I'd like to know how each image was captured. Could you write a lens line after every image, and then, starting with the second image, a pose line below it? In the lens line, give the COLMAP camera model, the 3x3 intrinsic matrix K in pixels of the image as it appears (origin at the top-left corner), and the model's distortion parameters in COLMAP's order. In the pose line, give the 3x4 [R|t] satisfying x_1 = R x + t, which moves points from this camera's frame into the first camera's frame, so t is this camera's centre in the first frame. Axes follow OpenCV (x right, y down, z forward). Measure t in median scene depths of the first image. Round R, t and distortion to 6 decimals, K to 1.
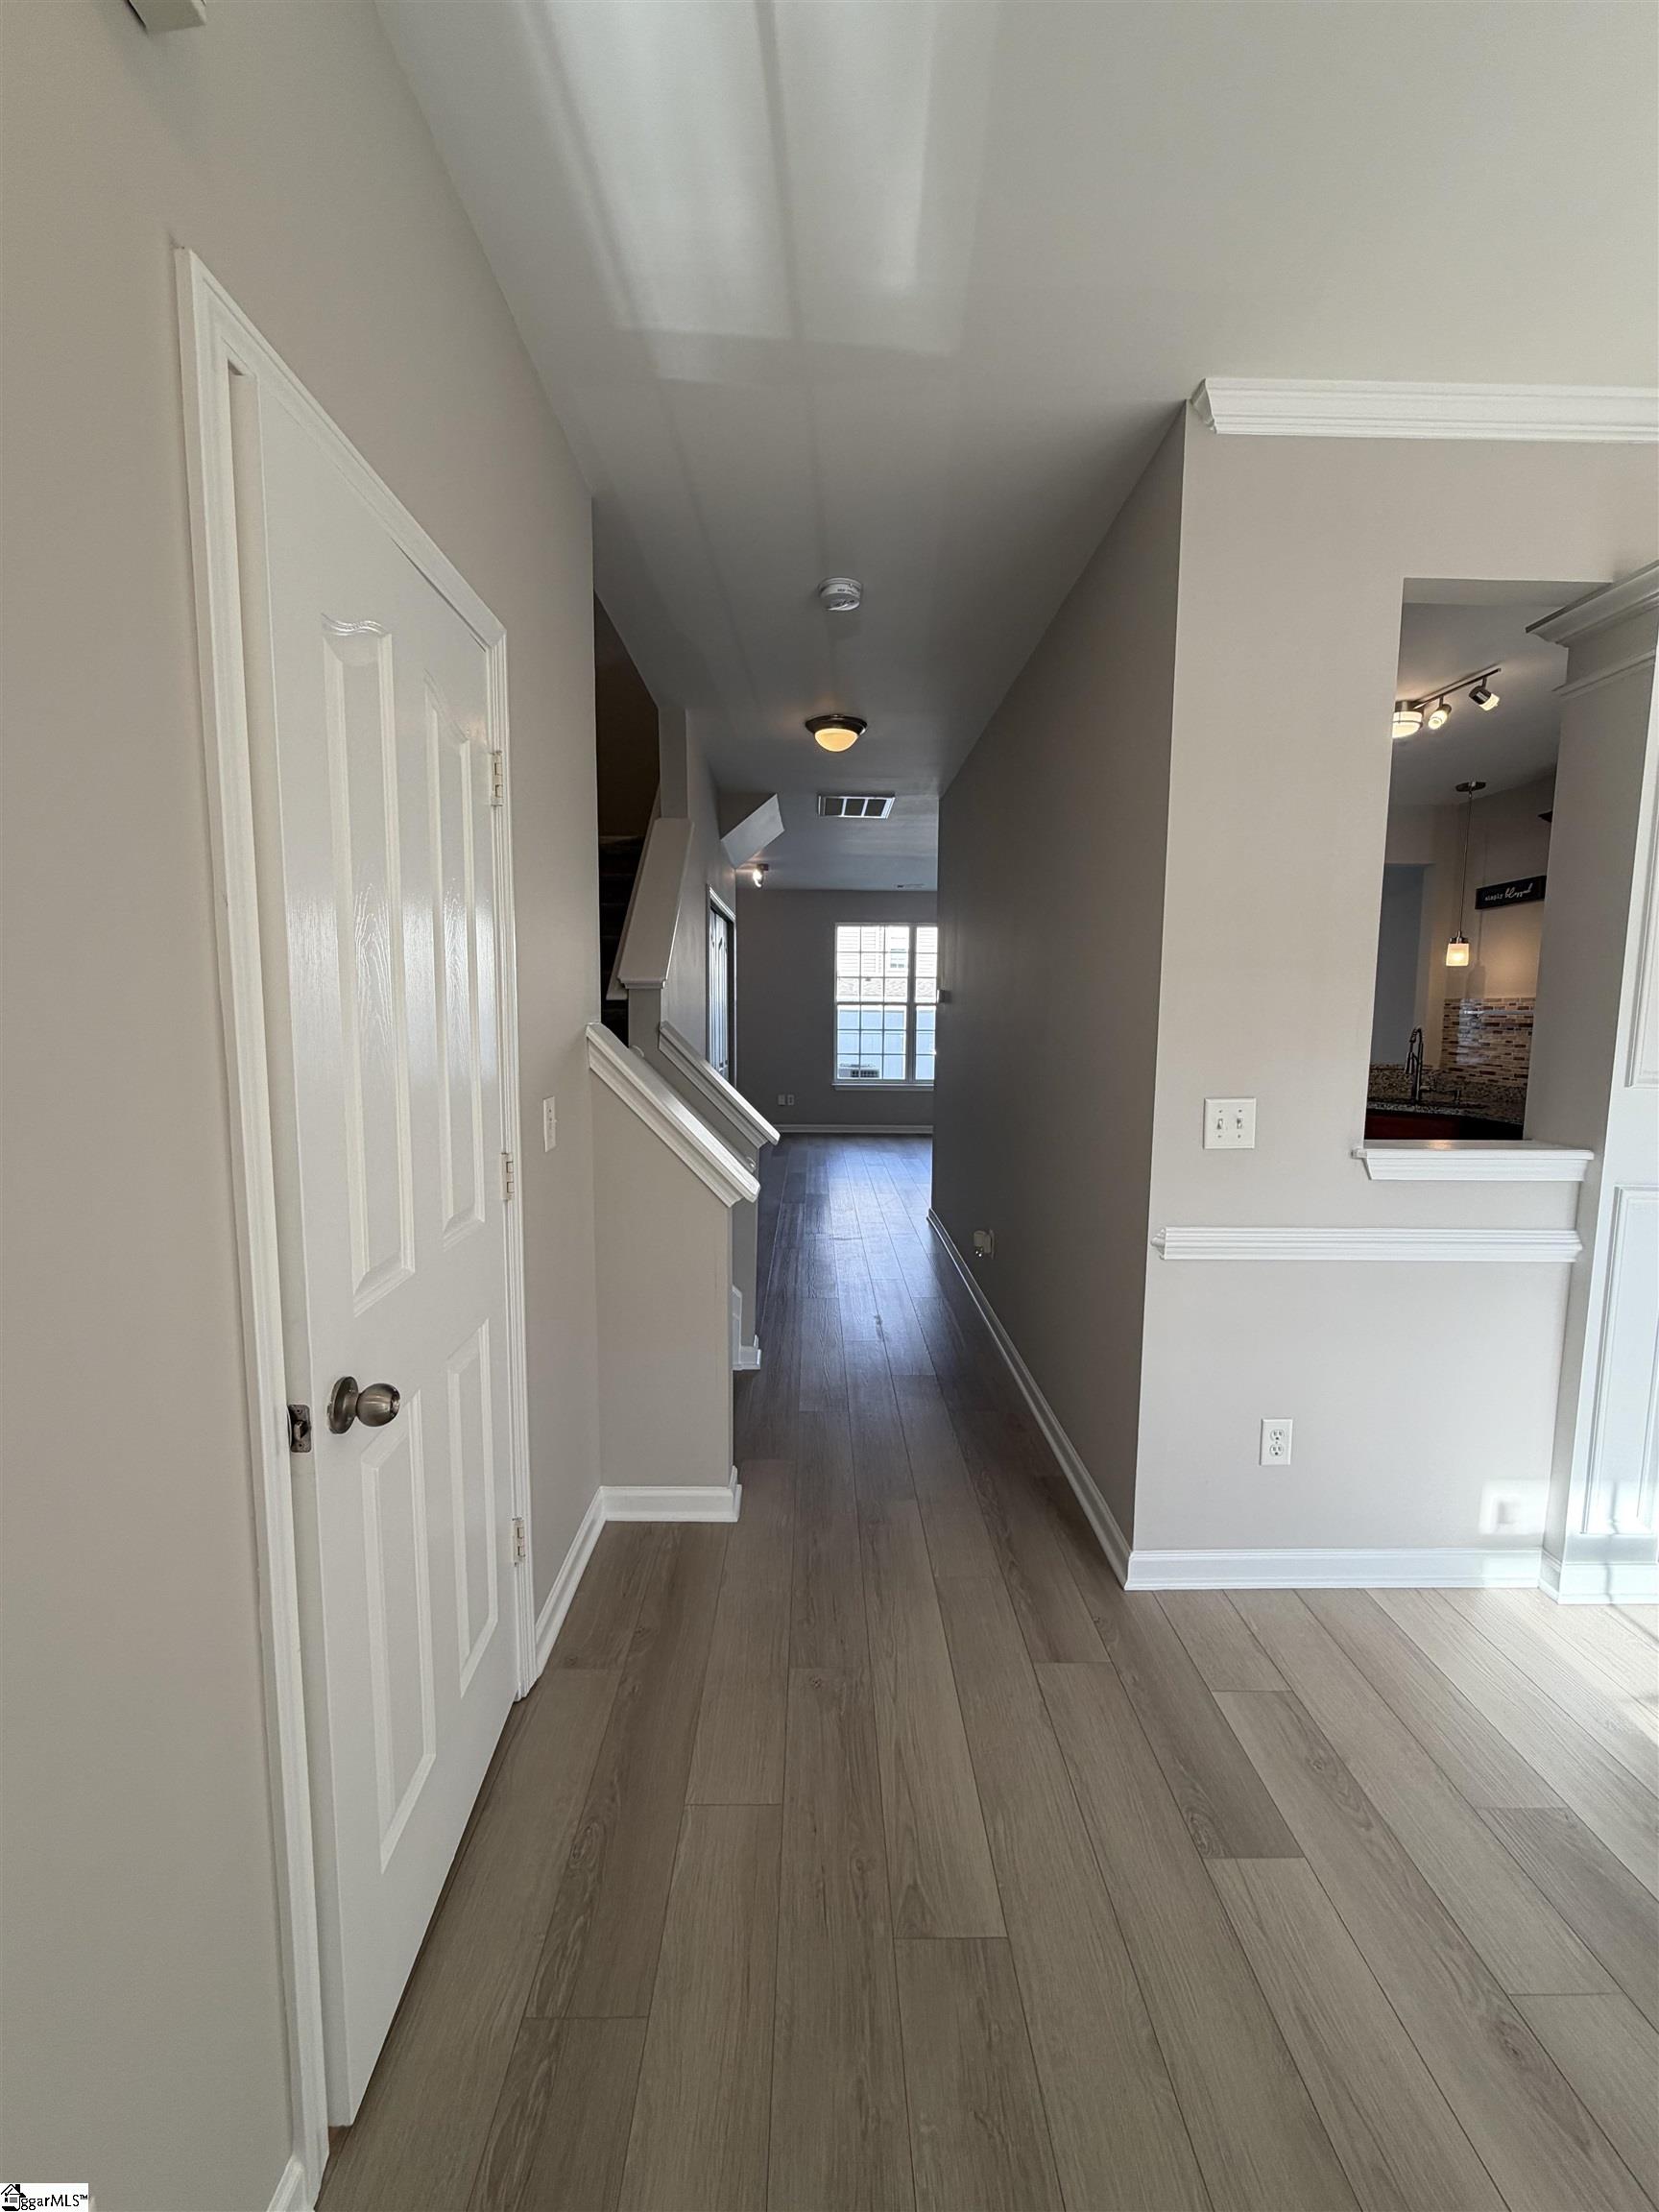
lens RADIAL K [[881.3, 0, 829.2], [0, 881.3, 1098.3], [0, 0, 1]] dist [0.000463, -0.000001]
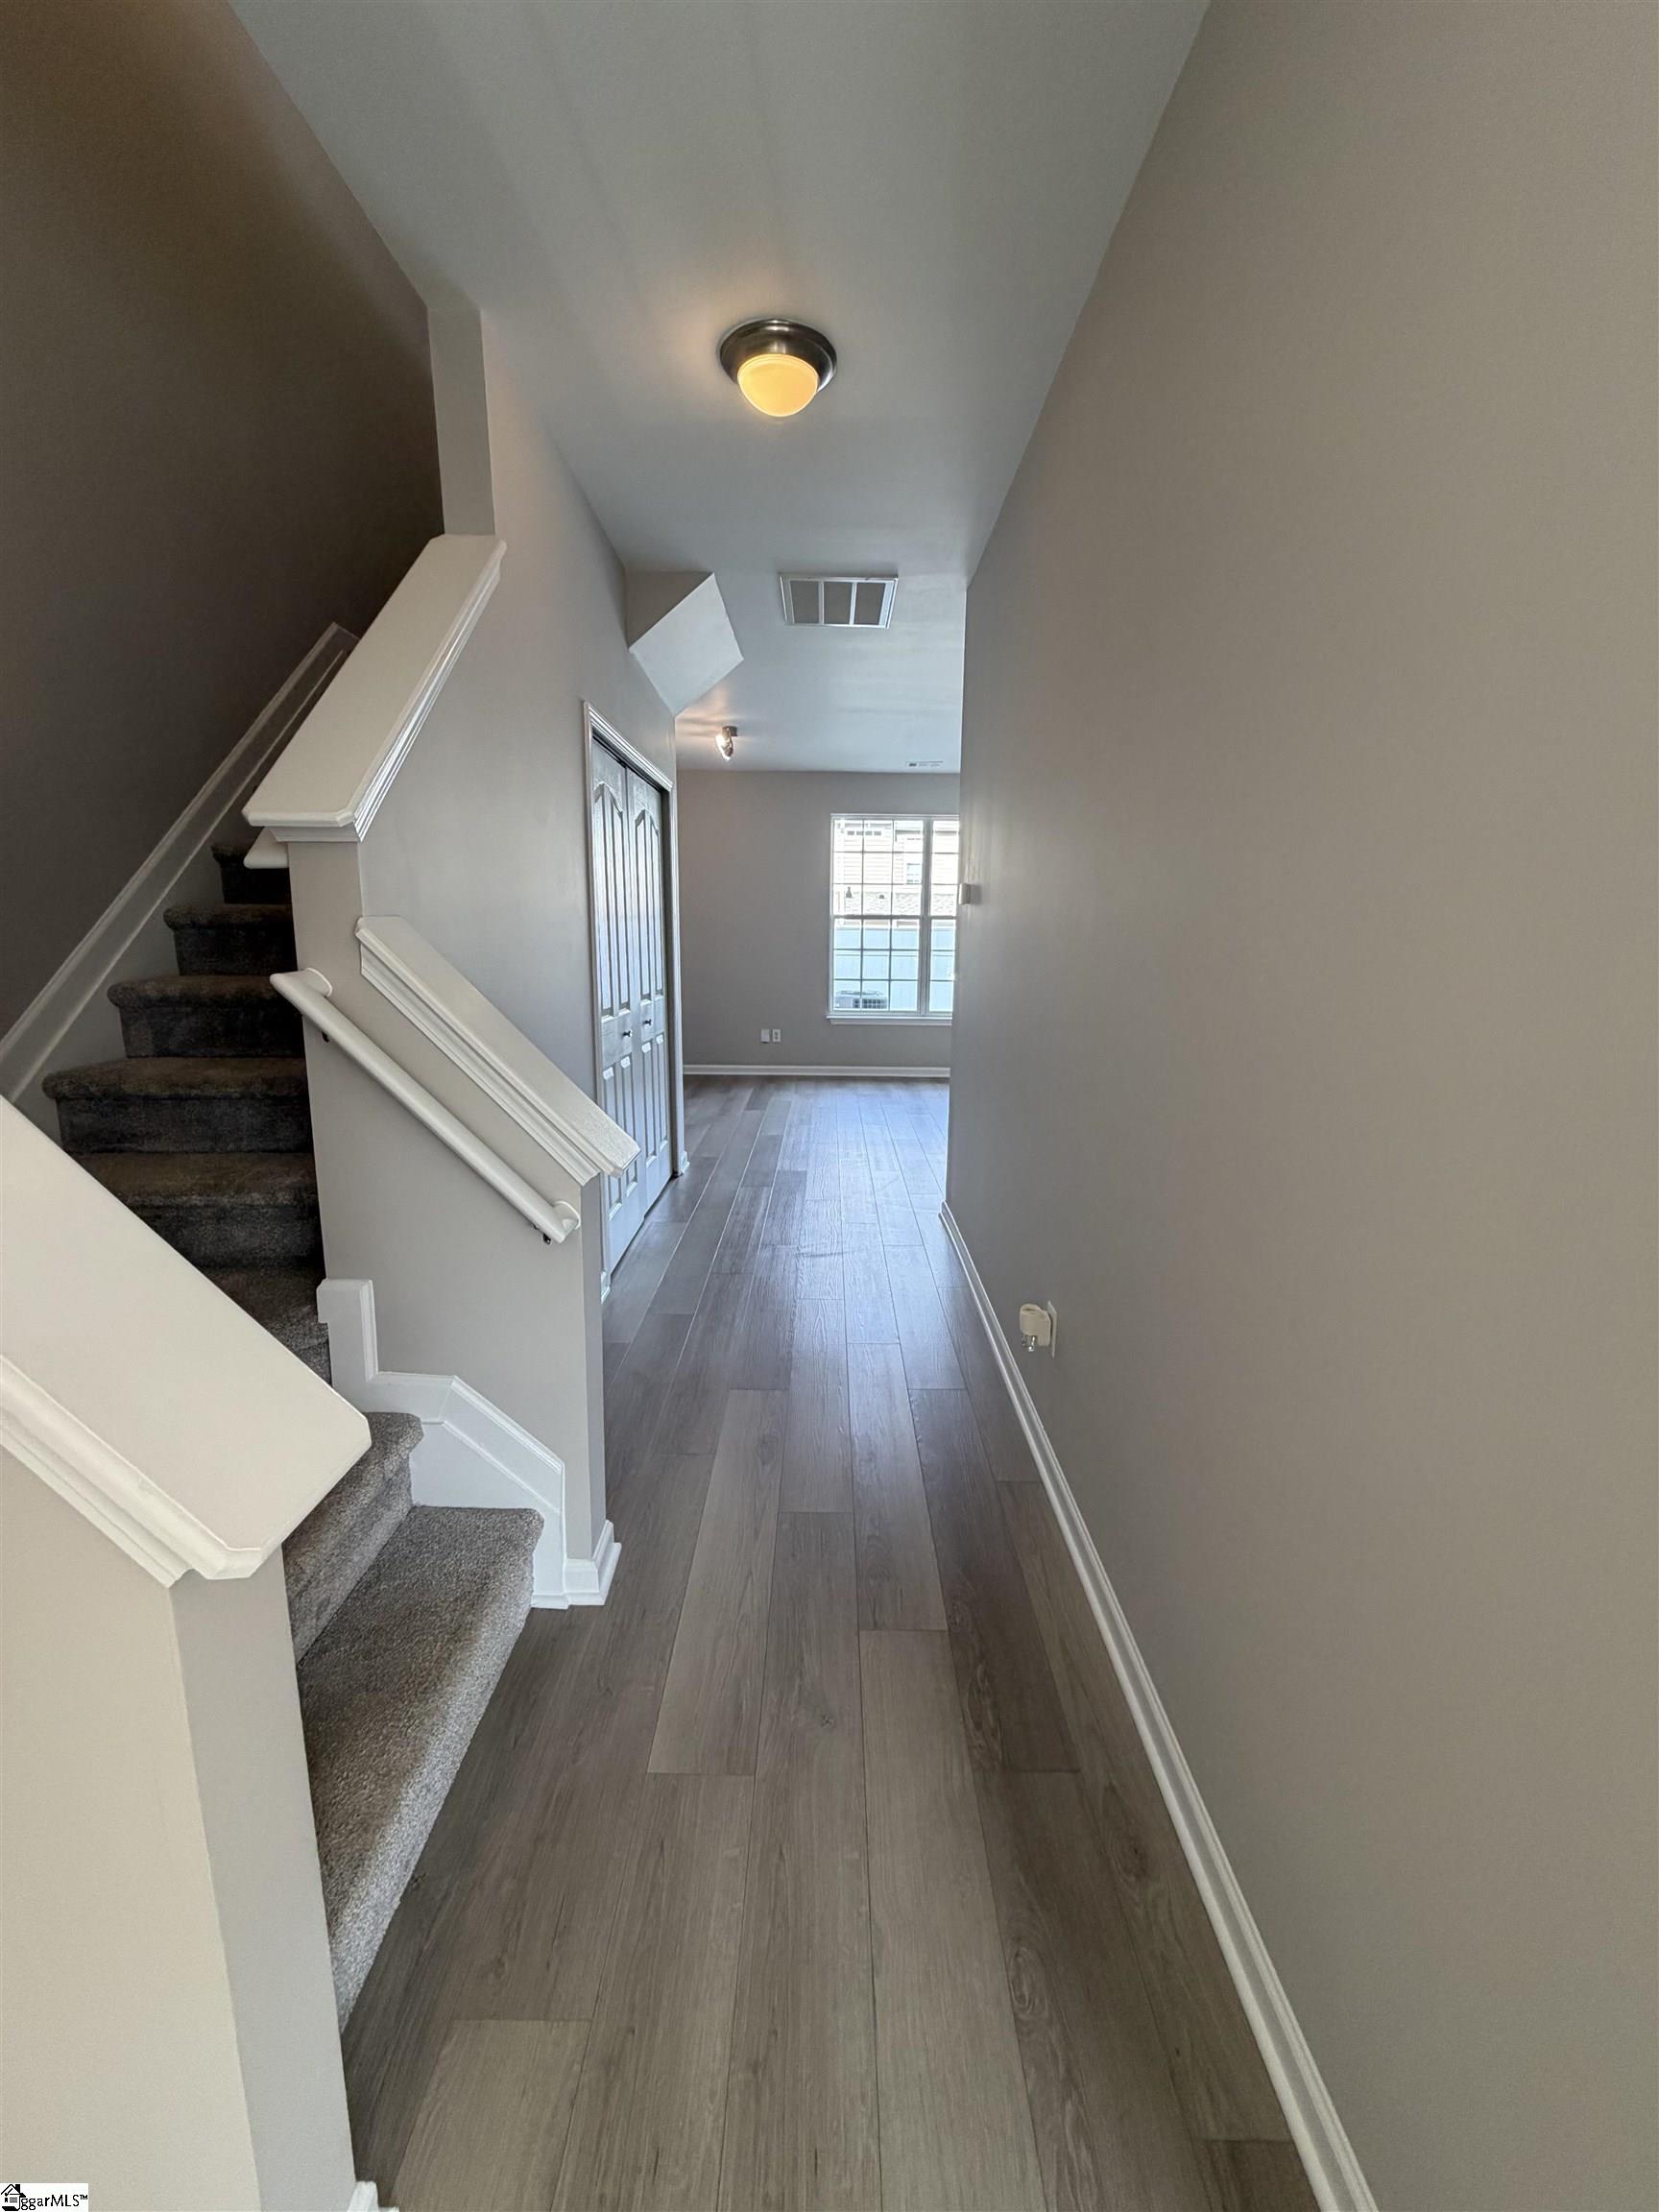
lens RADIAL K [[881.3, 0, 829.2], [0, 881.3, 1098.3], [0, 0, 1]] dist [0.000463, -0.000001]
pose [[0.999816, 0.005990, -0.018214, 0.038553], [-0.004406, 0.996301, 0.085815, -0.019874], [0.018660, -0.085719, 0.996145, 0.332474]]
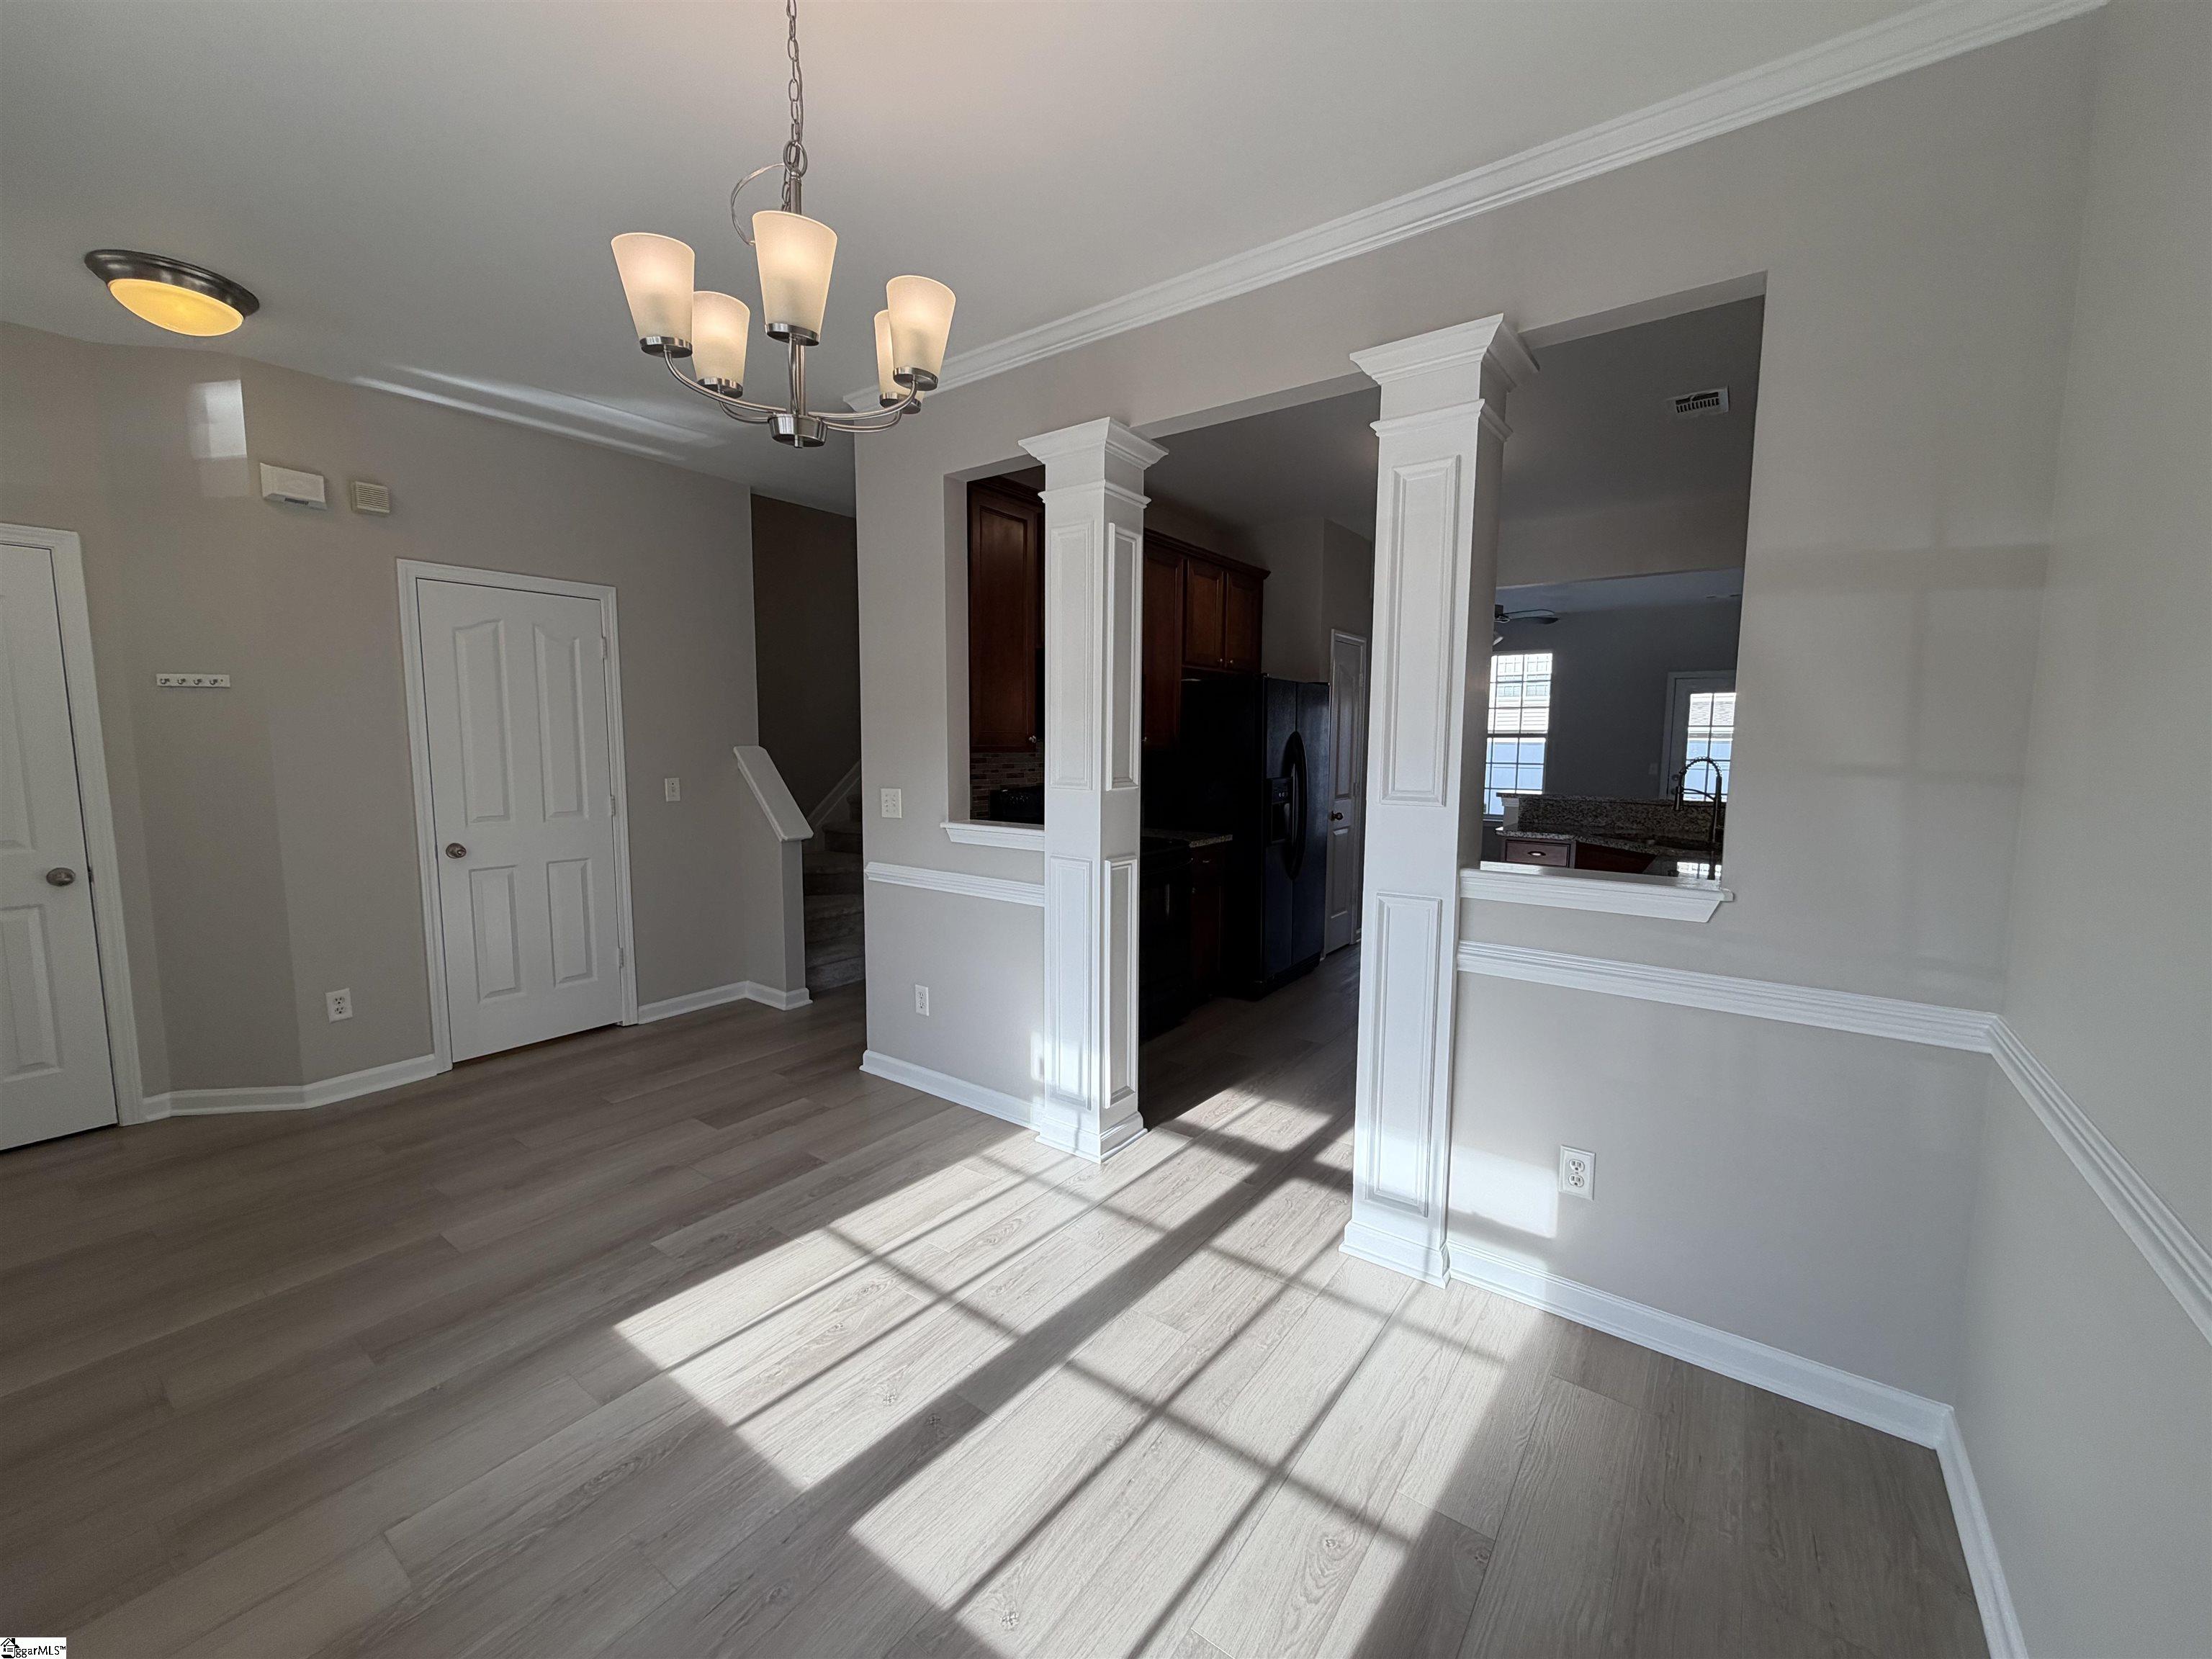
lens RADIAL K [[883.8, 0, 1093.5], [0, 883.8, 831.3], [0, 0, 1]] dist [-0.000235, -0.000058]
pose [[0.790180, 0.058948, -0.610034, 0.699208], [-0.060292, 0.998012, 0.018342, 0.010896], [0.609903, 0.022287, 0.792163, -0.045106]]
